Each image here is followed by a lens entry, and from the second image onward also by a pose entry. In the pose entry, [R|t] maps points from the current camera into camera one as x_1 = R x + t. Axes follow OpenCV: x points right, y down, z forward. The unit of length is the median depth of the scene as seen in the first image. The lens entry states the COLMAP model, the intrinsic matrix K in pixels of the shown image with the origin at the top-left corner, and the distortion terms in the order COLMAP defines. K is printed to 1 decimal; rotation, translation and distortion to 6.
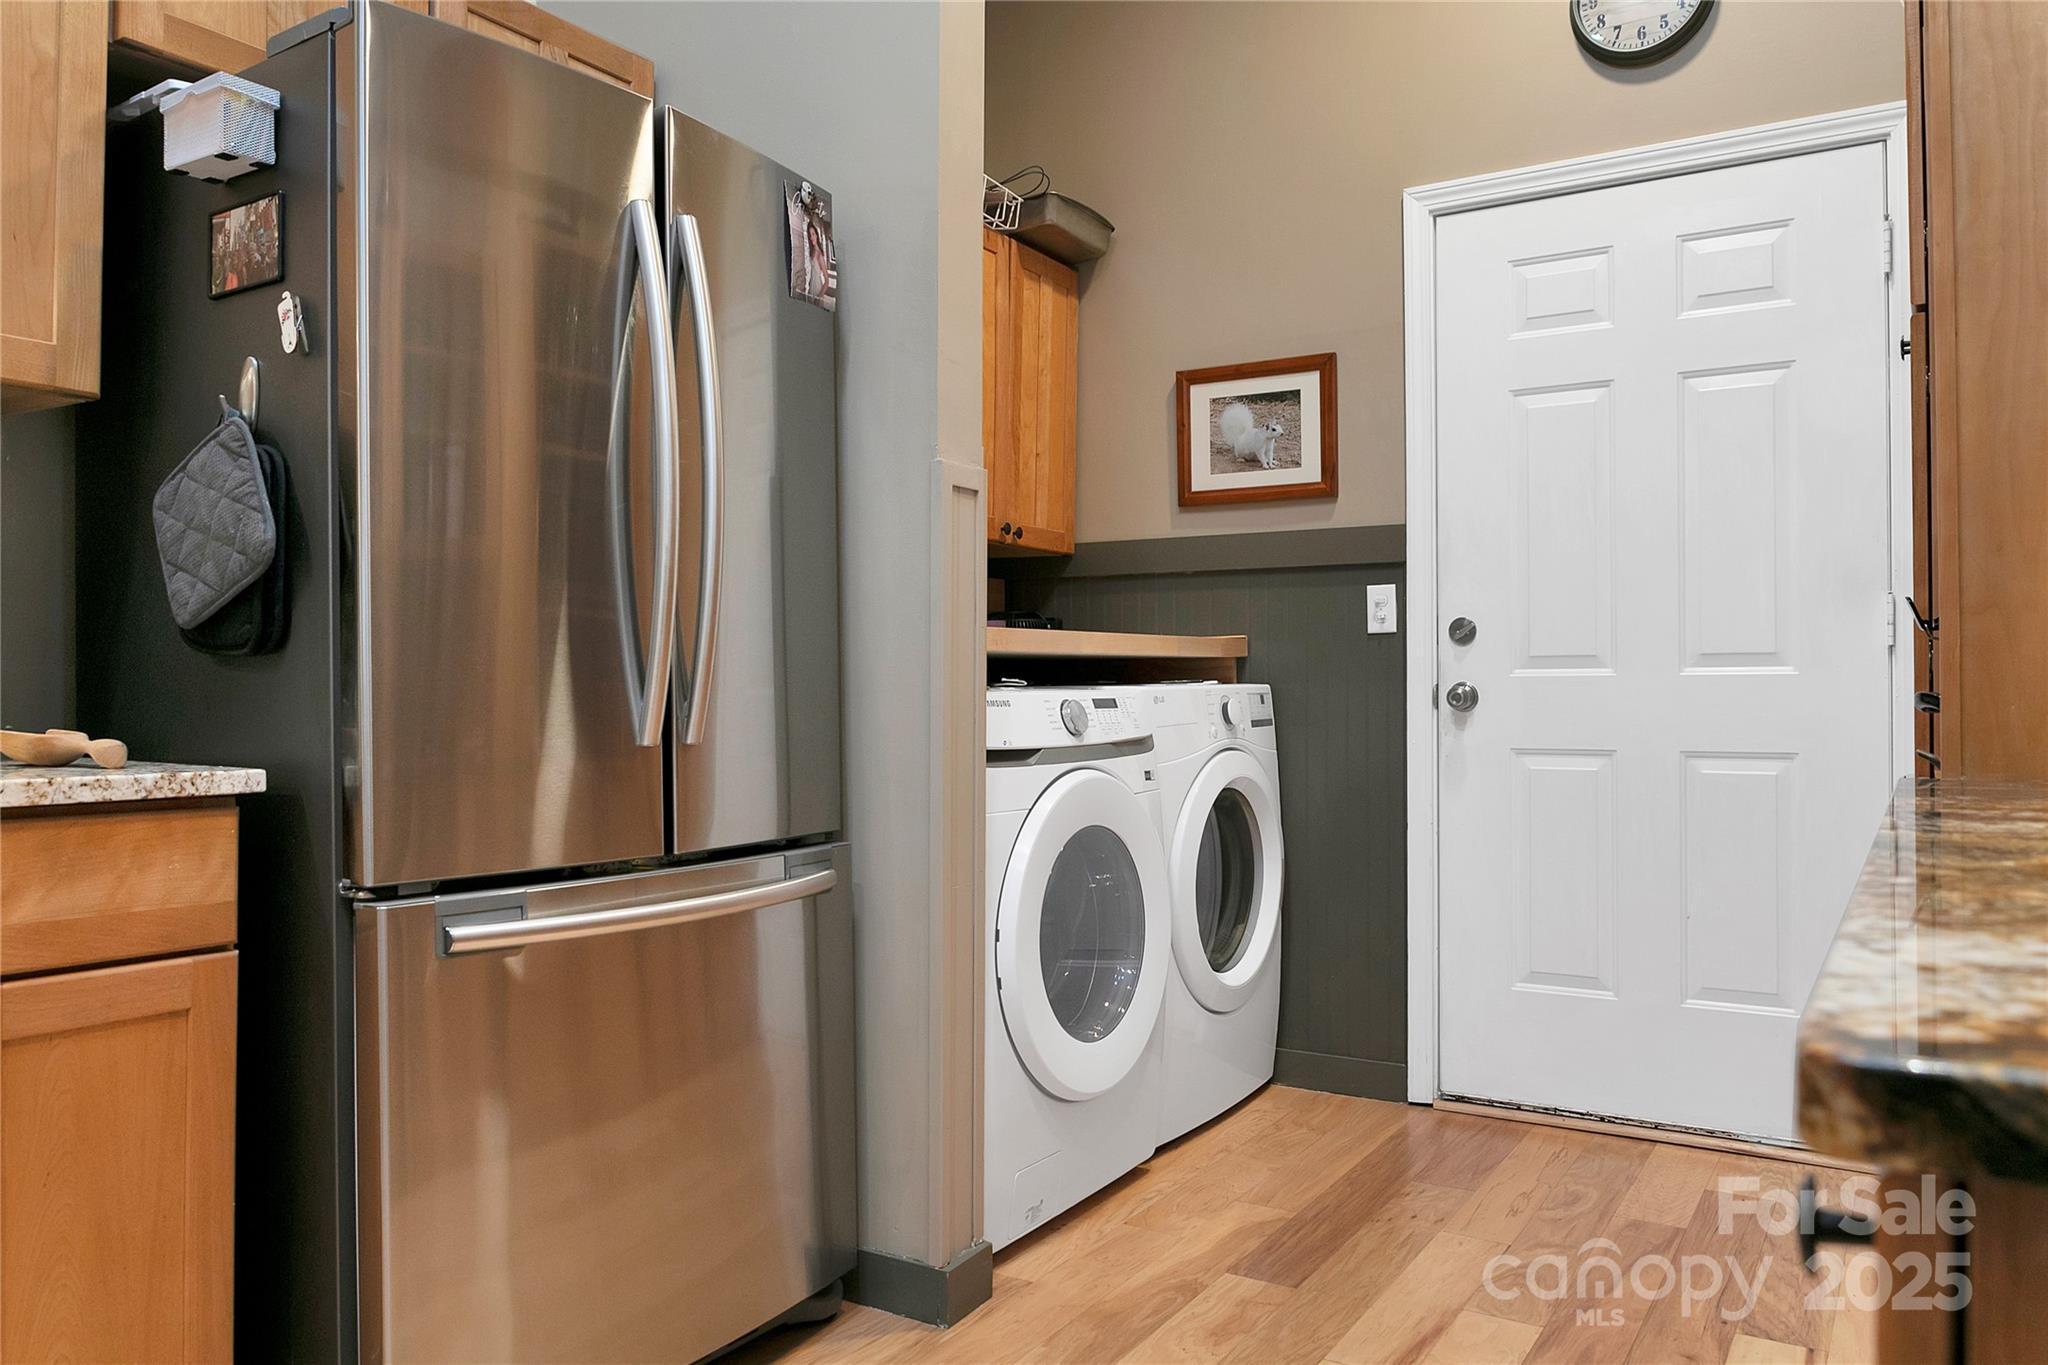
lens RADIAL K [[1446.6, 0, 1022.1], [0, 1446.6, 691.0], [0, 0, 1]] dist [-0.007238, -0.009006]
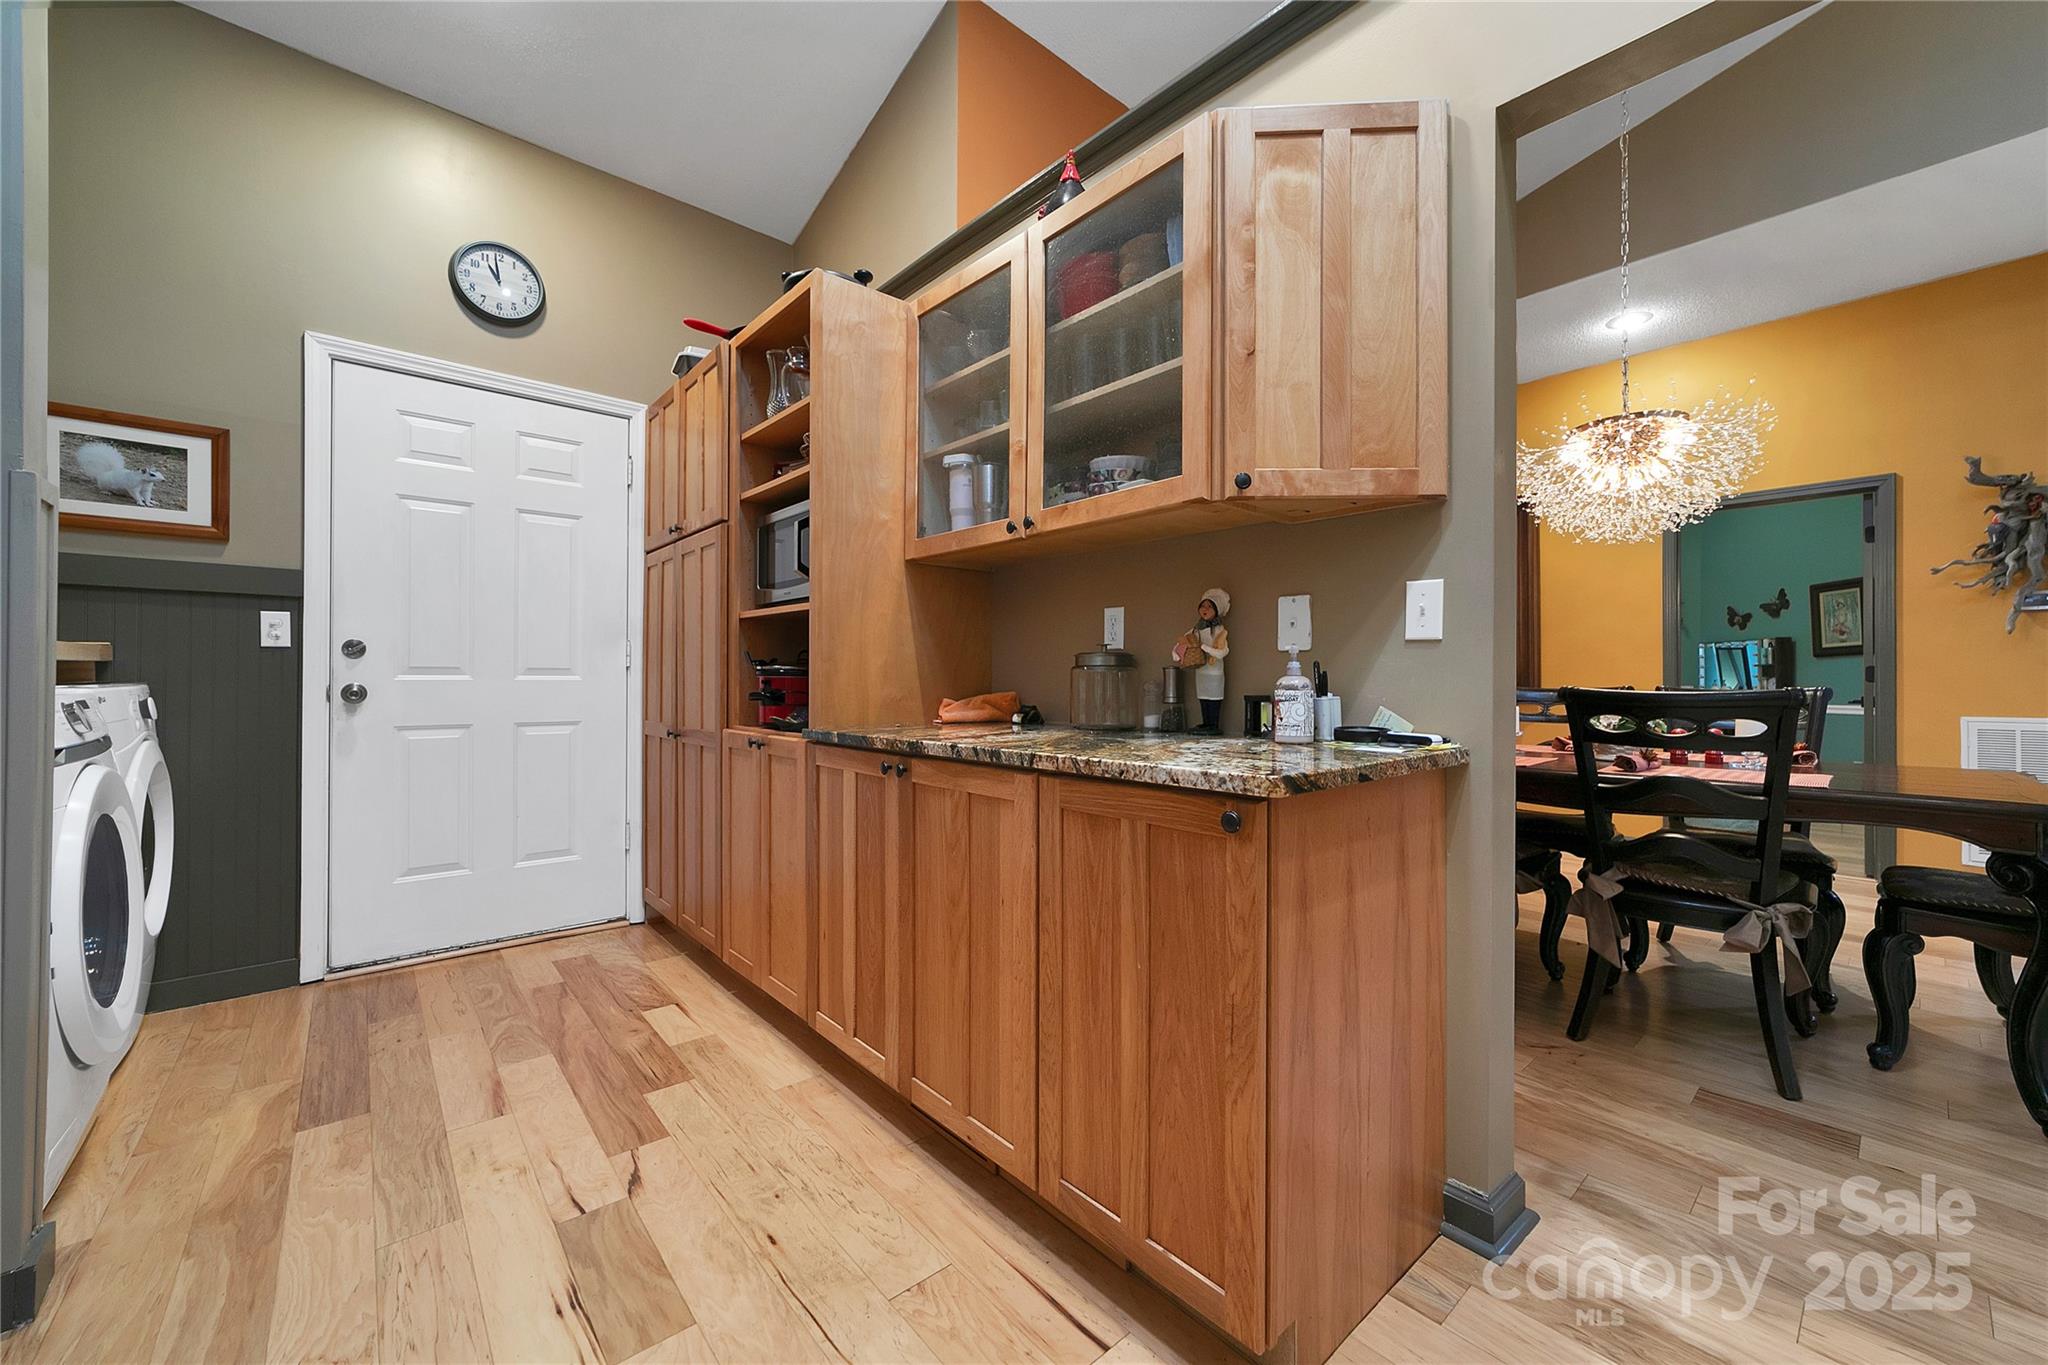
lens RADIAL K [[788.4, 0, 1024.0], [0, 788.4, 682.5], [0, 0, 1]] dist [0.000398, 0.000199]
pose [[0.300921, 0.000441, 0.953649, -0.360758], [-0.003070, 0.999995, 0.000506, -0.013391], [-0.953644, -0.003080, 0.300920, 0.151729]]
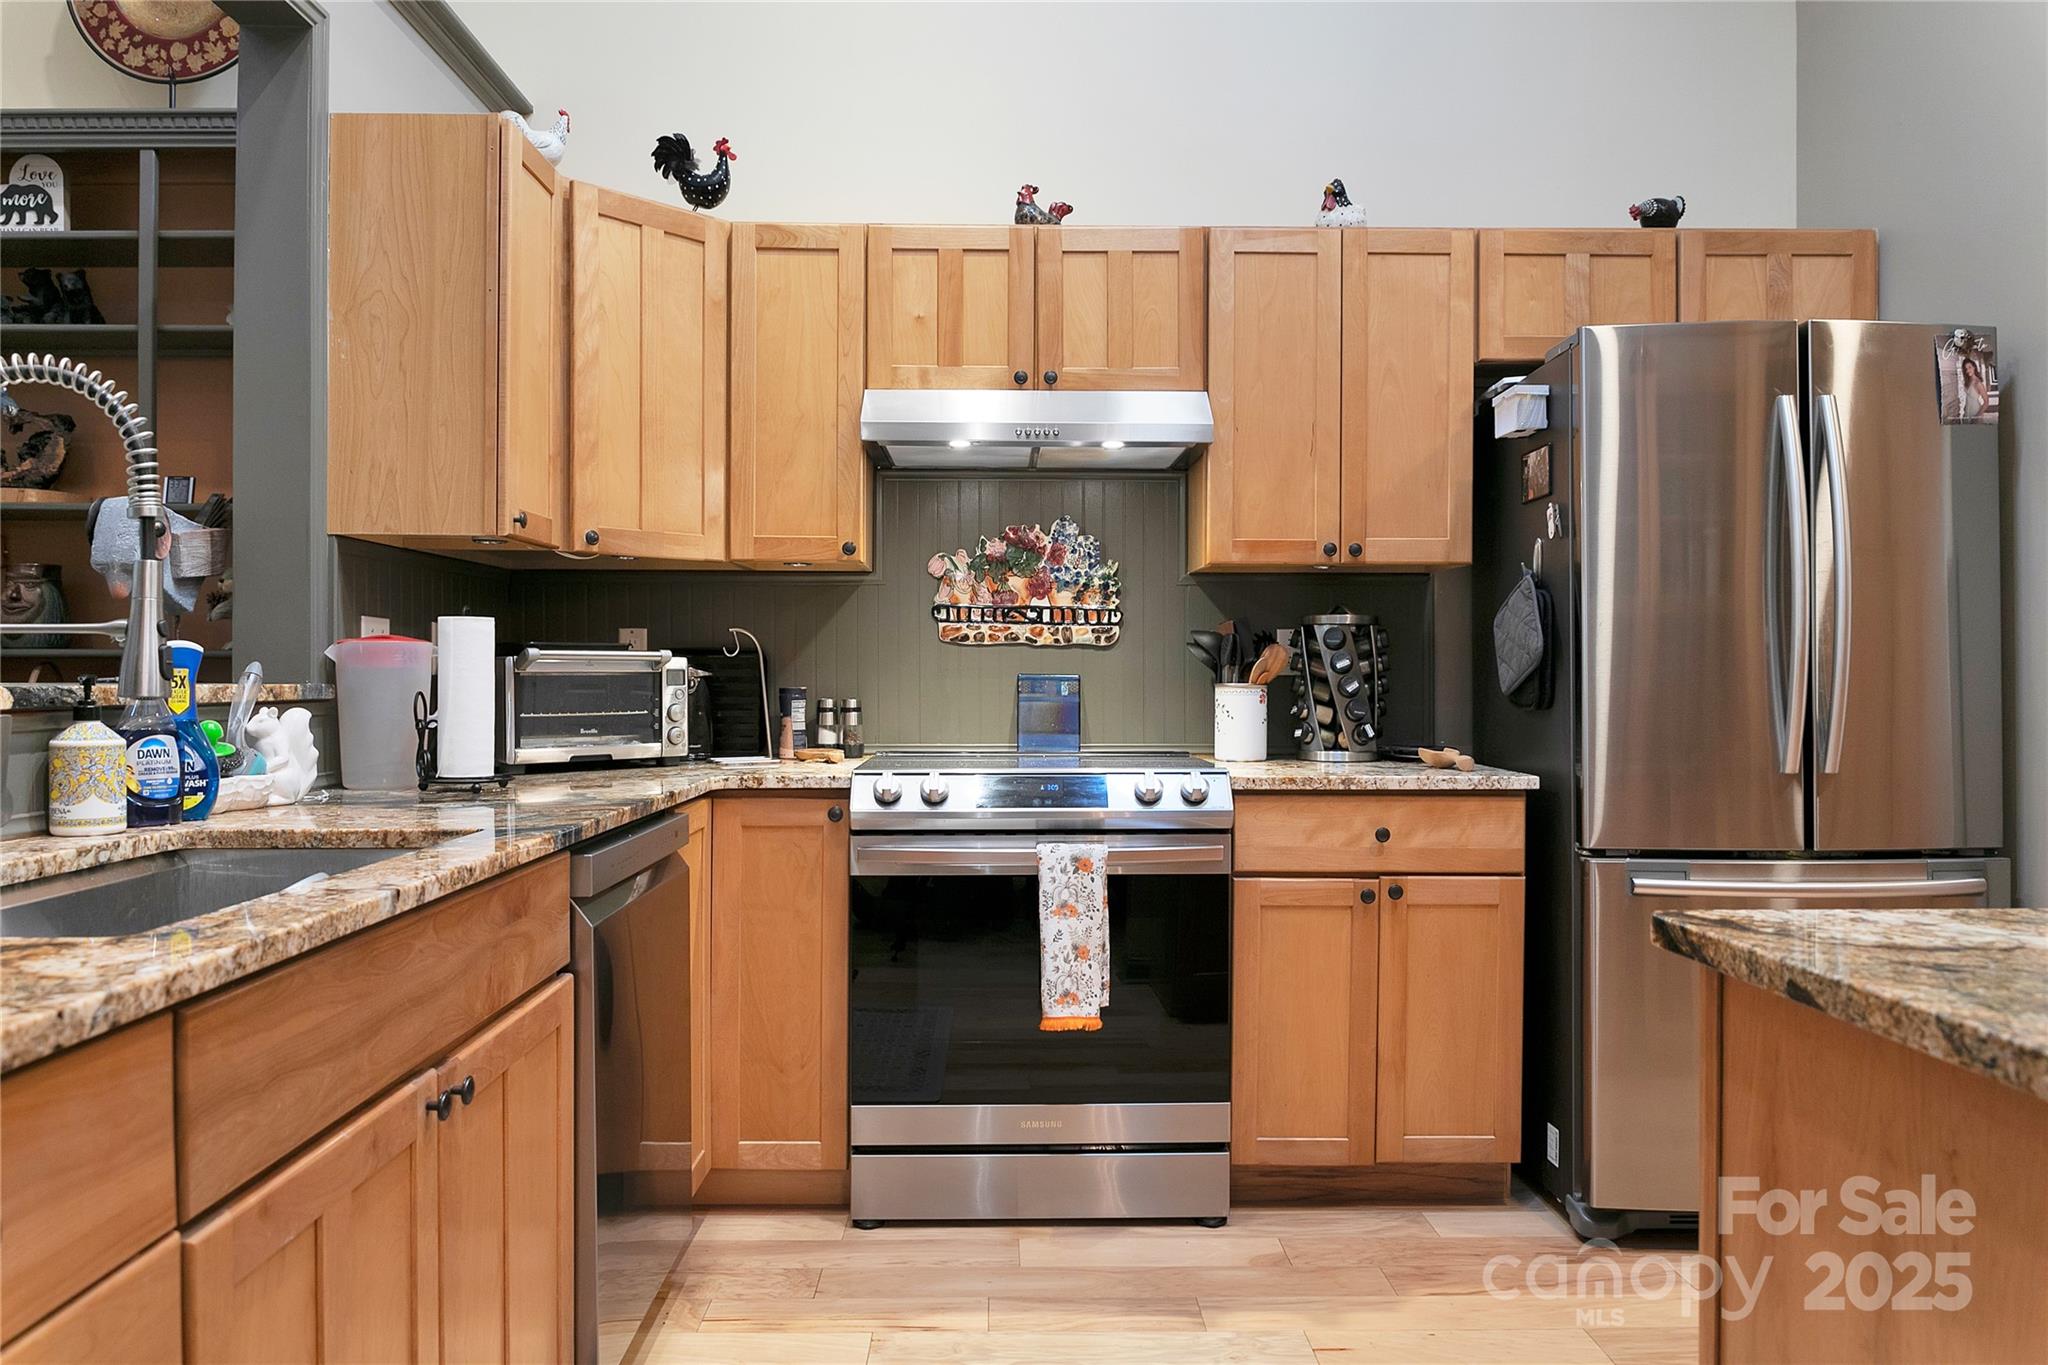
lens RADIAL K [[1376.6, 0, 1023.6], [0, 1376.6, 663.6], [0, 0, 1]] dist [0.002764, 0.000329]
pose [[0.538961, -0.008313, -0.842289, 0.350569], [0.004514, 0.999965, -0.006981, -0.047020], [0.842318, -0.000040, 0.538980, -0.278651]]
